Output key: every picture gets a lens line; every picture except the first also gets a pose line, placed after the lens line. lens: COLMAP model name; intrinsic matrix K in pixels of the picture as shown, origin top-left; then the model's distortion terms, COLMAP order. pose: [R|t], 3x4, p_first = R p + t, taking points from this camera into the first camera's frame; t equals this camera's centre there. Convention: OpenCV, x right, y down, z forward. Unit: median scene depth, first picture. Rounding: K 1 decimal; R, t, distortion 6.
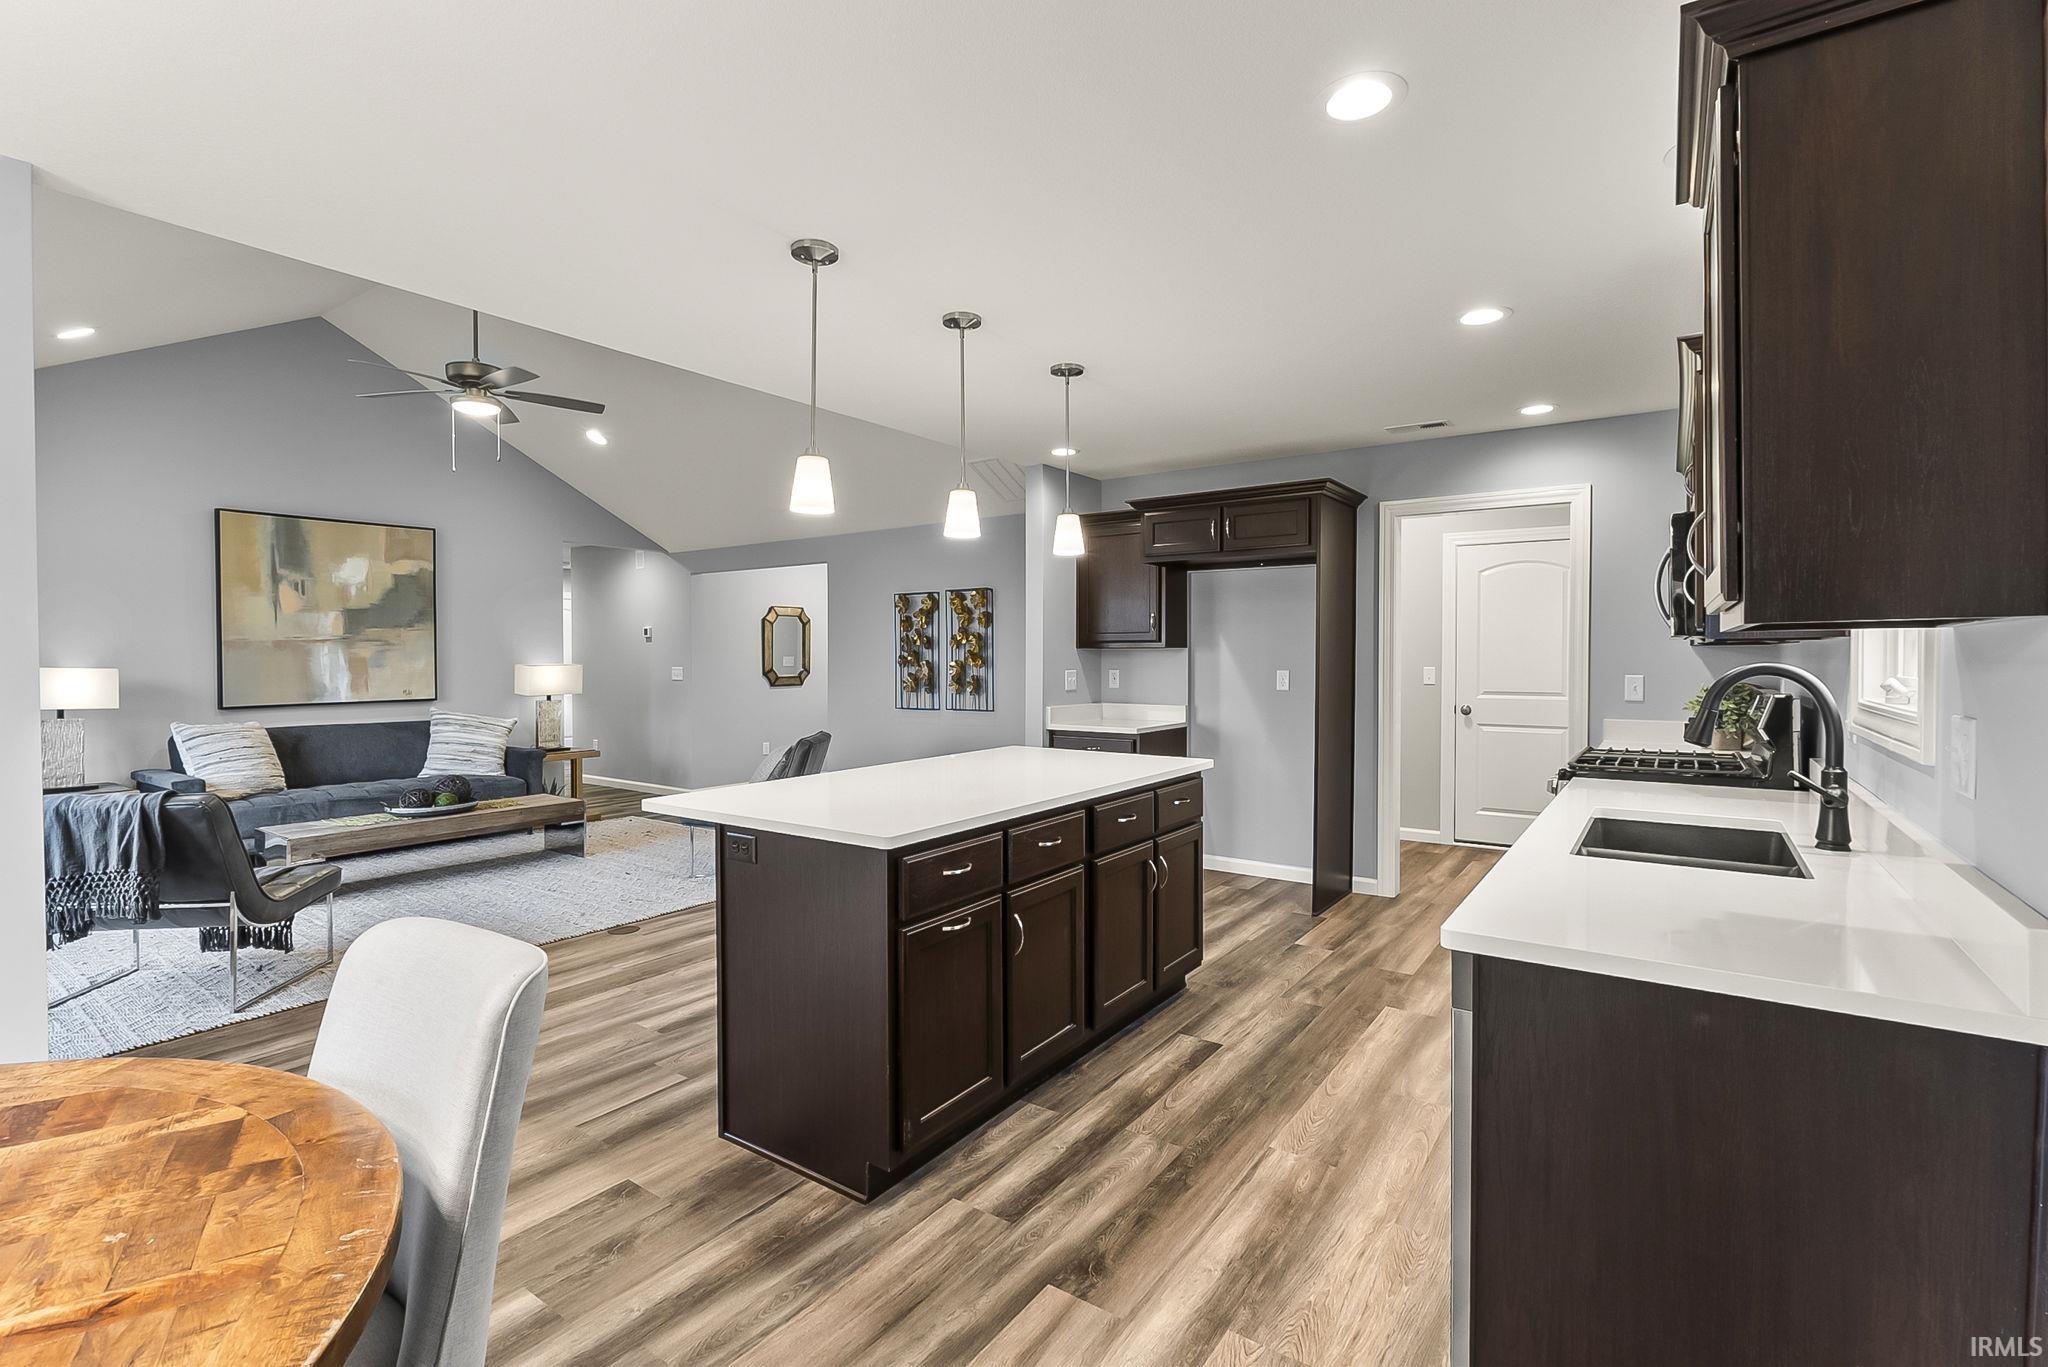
lens RADIAL K [[934.1, 0, 1021.1], [0, 934.1, 672.8], [0, 0, 1]] dist [-0.004440, -0.000448]
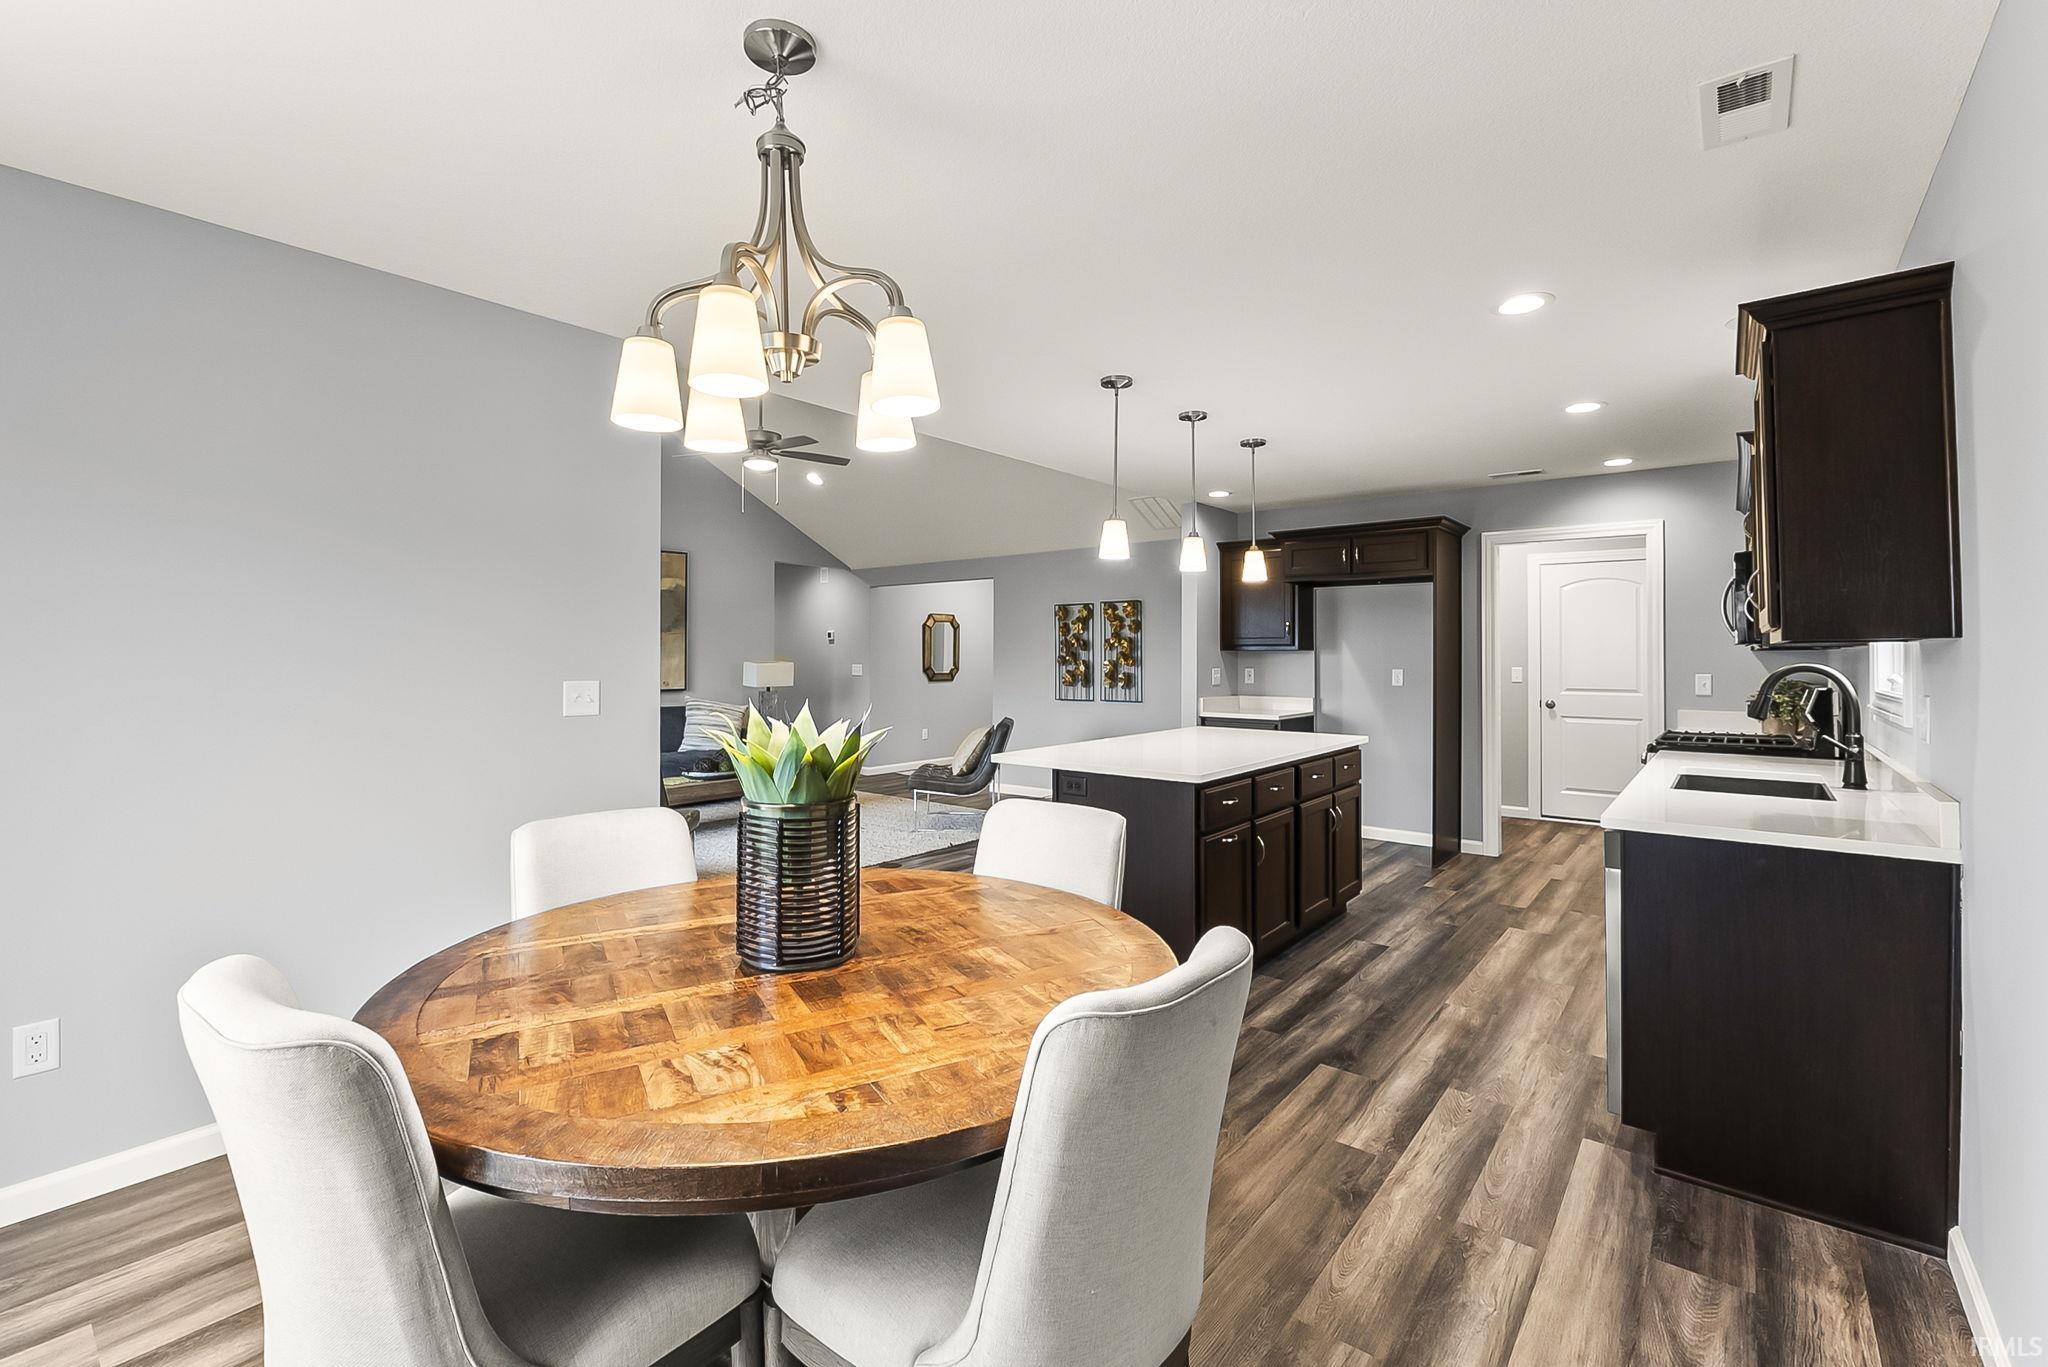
lens RADIAL K [[882.1, 0, 1012.5], [0, 882.1, 643.5], [0, 0, 1]] dist [-0.007586, -0.000128]
pose [[0.997029, 0.002871, -0.076978, -0.139838], [-0.005361, 0.999468, -0.032160, 0.003619], [0.076845, 0.032477, 0.996514, -0.194942]]
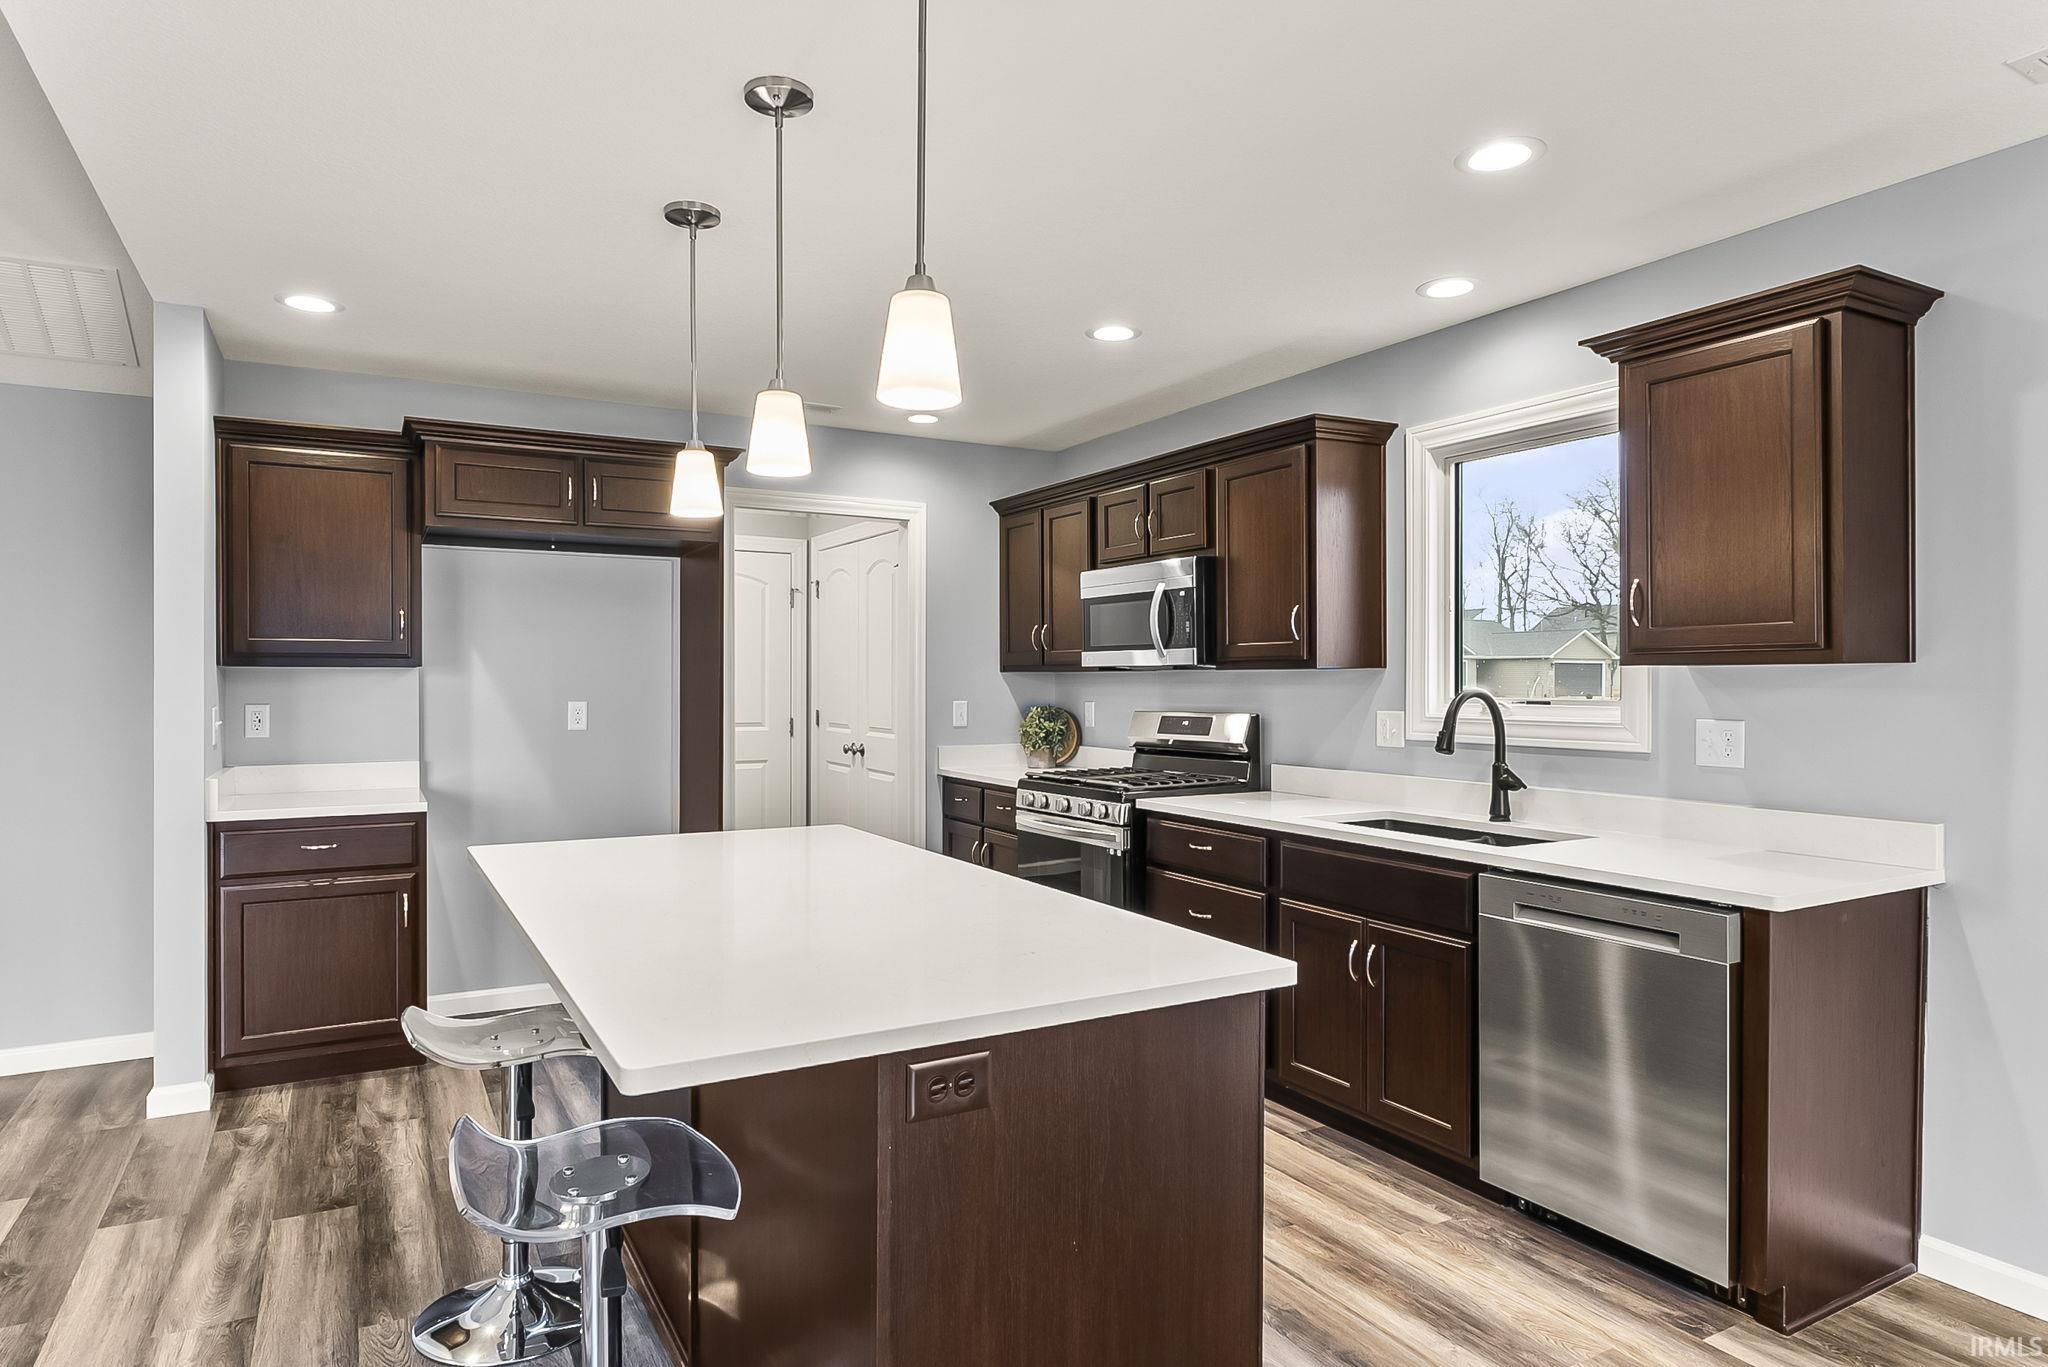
lens RADIAL K [[1181.8, 0, 1017.0], [0, 1181.8, 688.4], [0, 0, 1]] dist [-0.002411, 0.000293]
pose [[0.429519, -0.004347, 0.903047, -0.399354], [0.014141, 0.999898, -0.001913, -0.006399], [-0.902947, 0.013592, 0.429537, 0.340788]]
